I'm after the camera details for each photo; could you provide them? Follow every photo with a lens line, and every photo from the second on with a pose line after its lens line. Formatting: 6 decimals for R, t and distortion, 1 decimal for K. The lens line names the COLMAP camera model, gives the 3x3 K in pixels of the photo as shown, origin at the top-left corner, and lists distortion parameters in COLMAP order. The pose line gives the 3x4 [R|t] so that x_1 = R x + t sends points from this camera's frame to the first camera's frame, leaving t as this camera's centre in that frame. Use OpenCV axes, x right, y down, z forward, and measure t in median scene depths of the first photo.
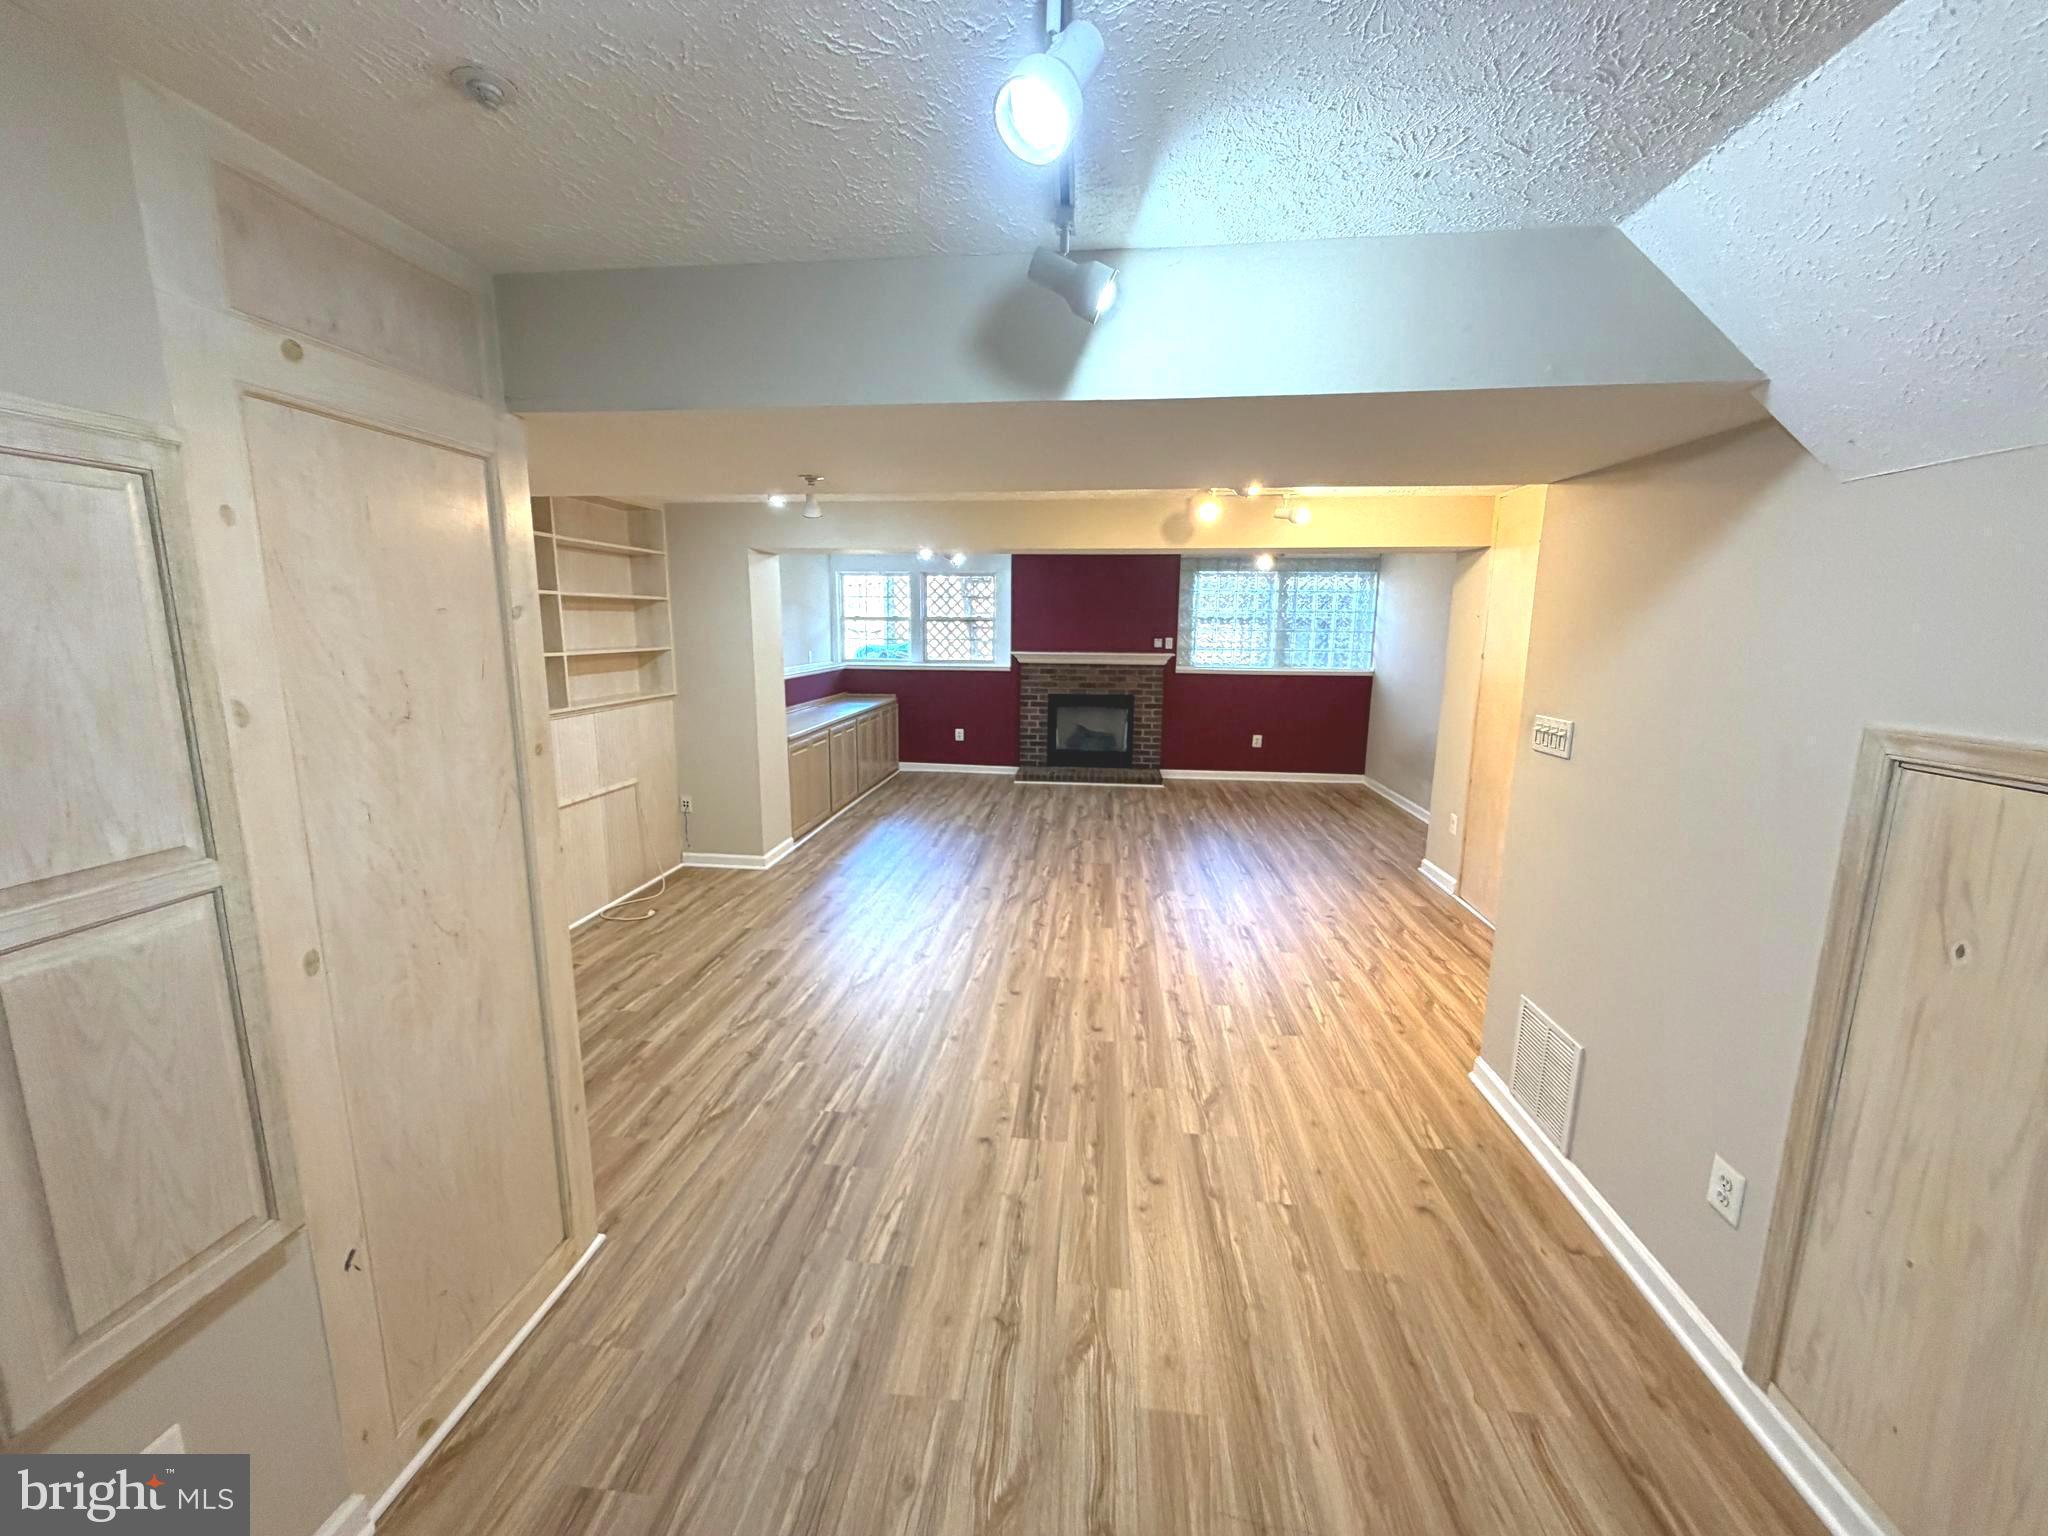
lens RADIAL K [[811.6, 0, 1020.0], [0, 811.6, 766.8], [0, 0, 1]] dist [-0.000962, 0.000107]
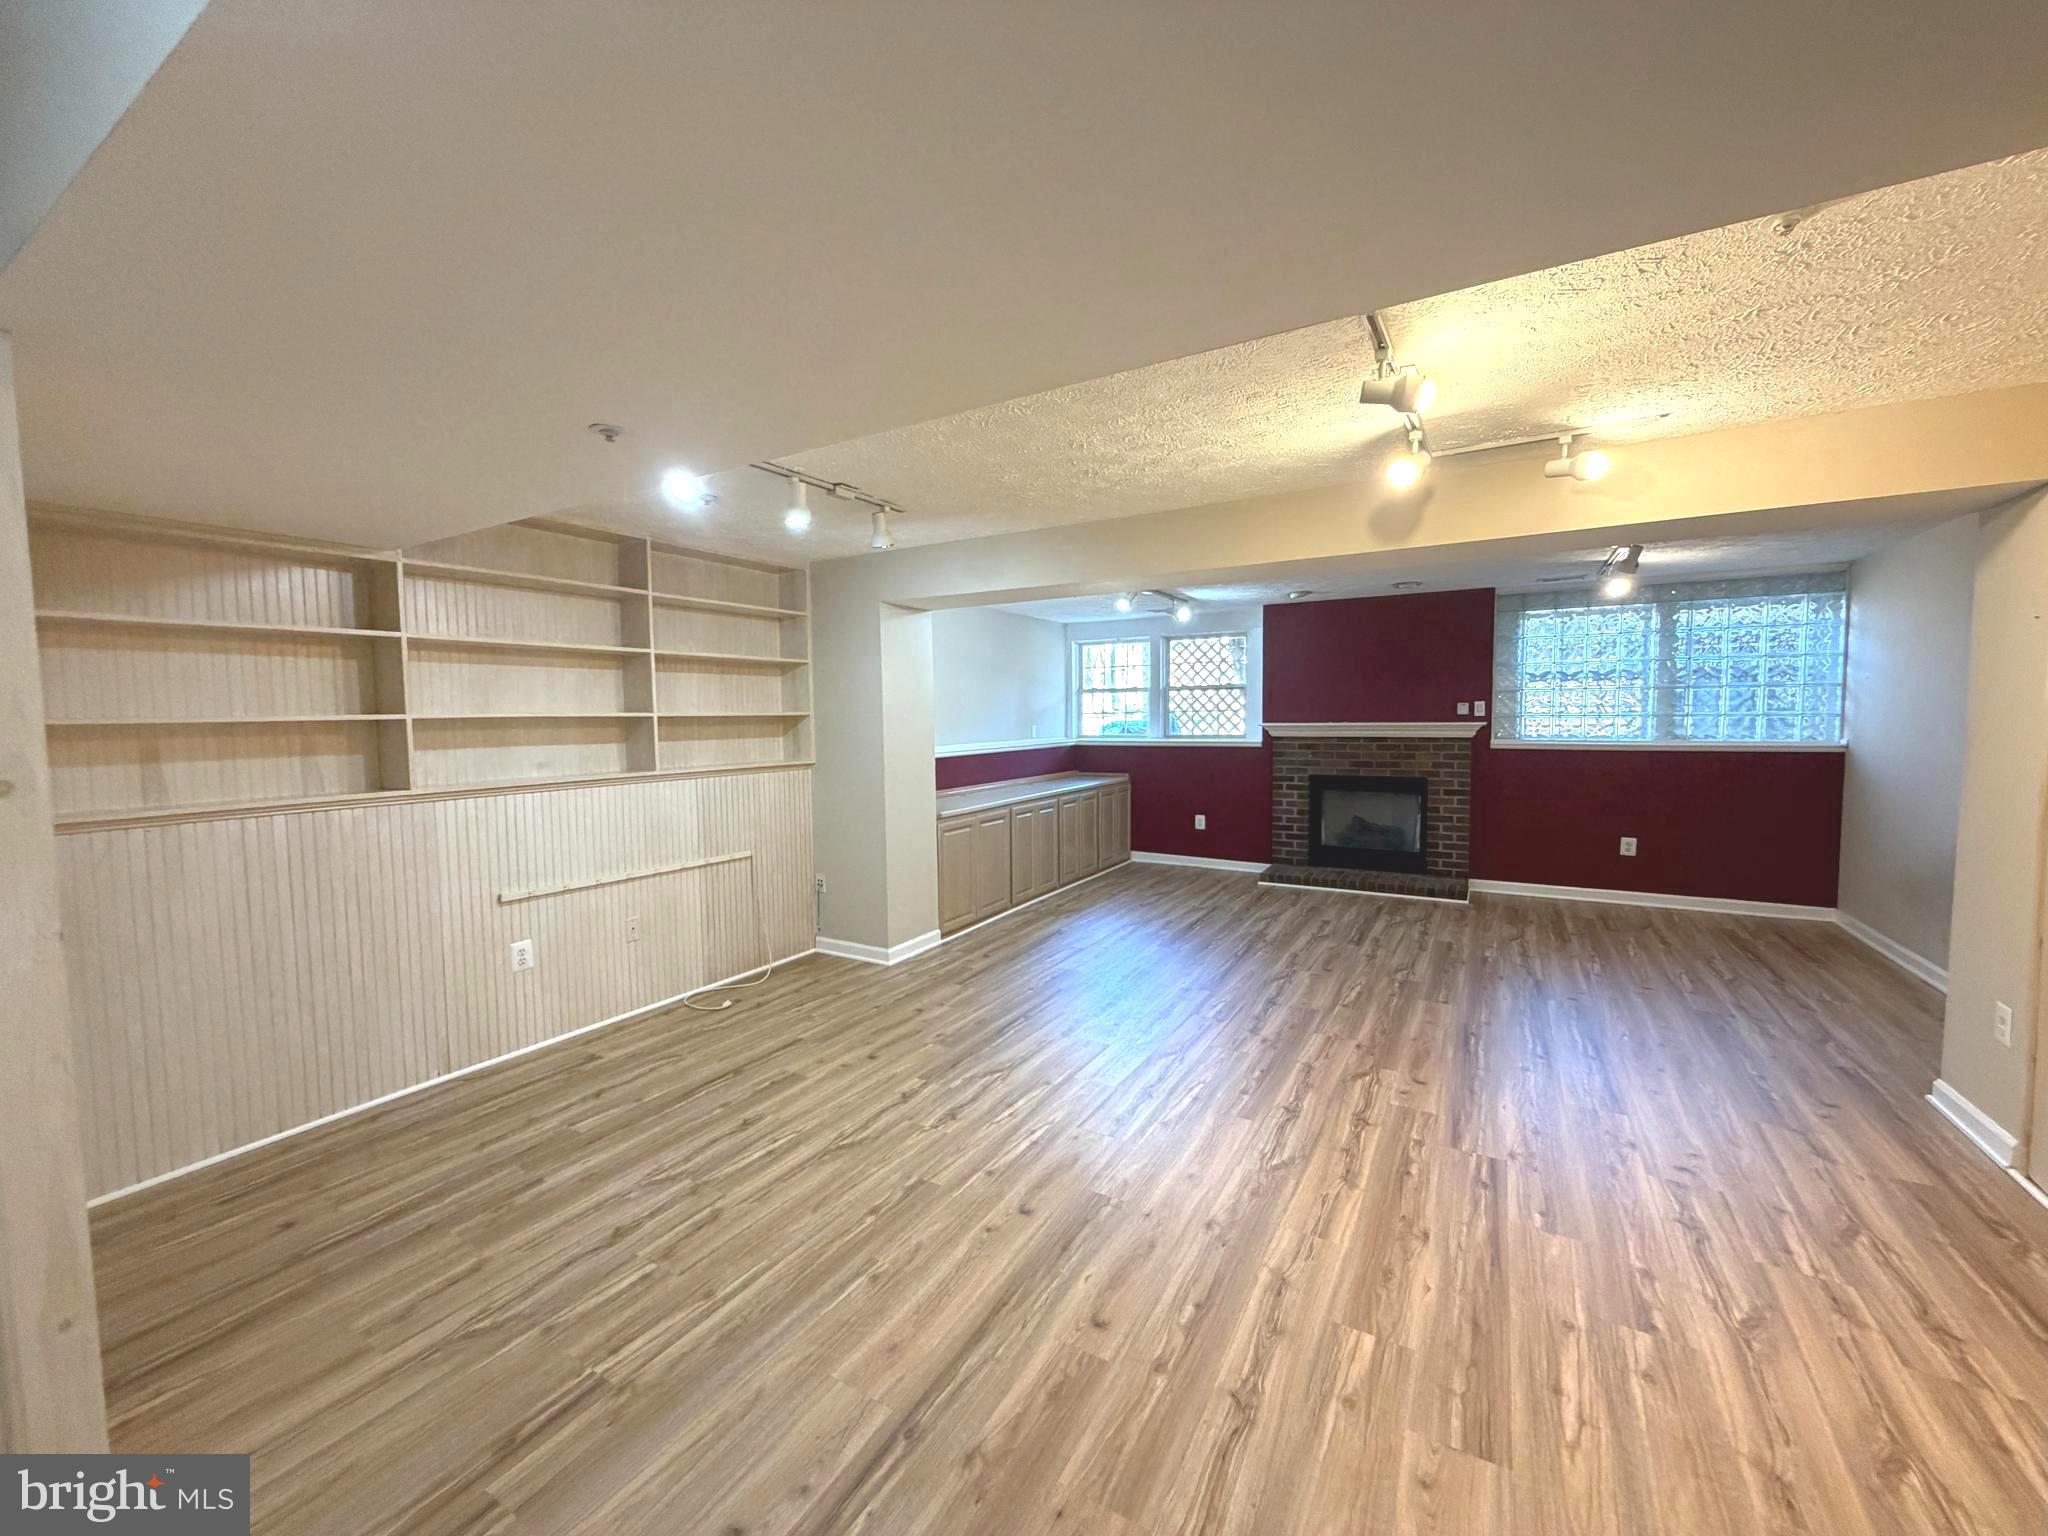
lens RADIAL K [[811.6, 0, 1020.0], [0, 811.6, 766.8], [0, 0, 1]] dist [-0.000962, 0.000107]
pose [[0.909830, 0.007640, -0.414912, 0.214113], [-0.053088, 0.993758, -0.098115, -0.007901], [0.411572, 0.111294, 0.904556, 0.314160]]
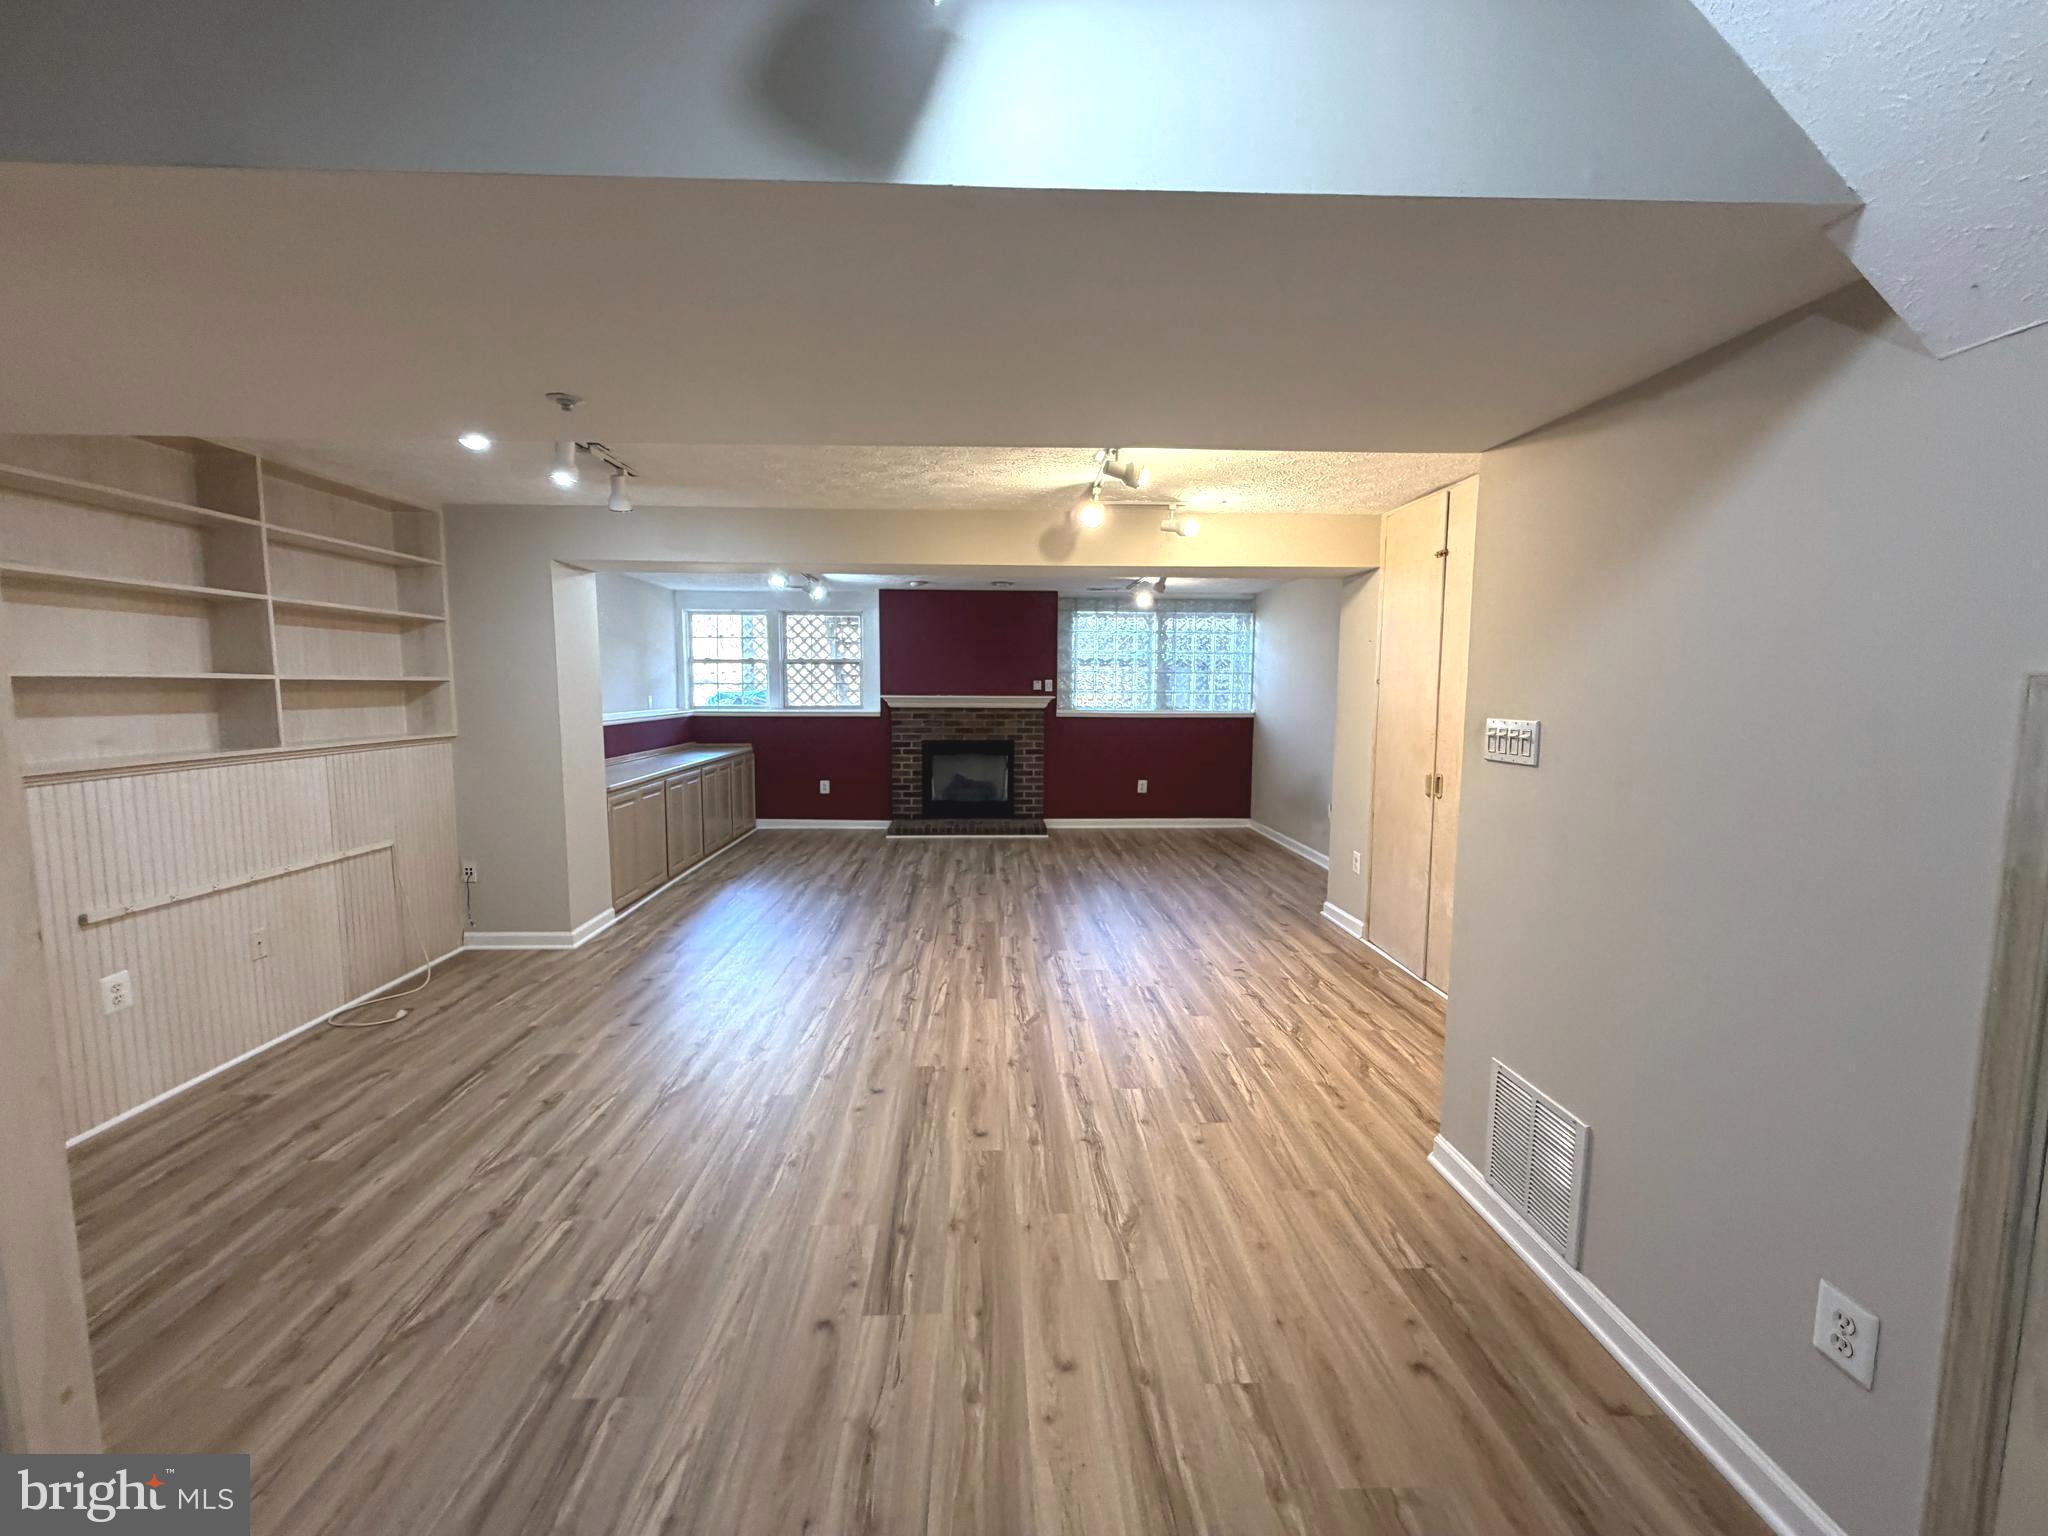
lens RADIAL K [[810.5, 0, 1018.4], [0, 810.5, 766.9], [0, 0, 1]] dist [-0.000368, -0.000094]
pose [[0.989314, -0.018462, 0.144626, 0.018420], [0.029165, 0.996961, -0.072234, 0.020234], [-0.142853, 0.075680, 0.986846, 0.147482]]
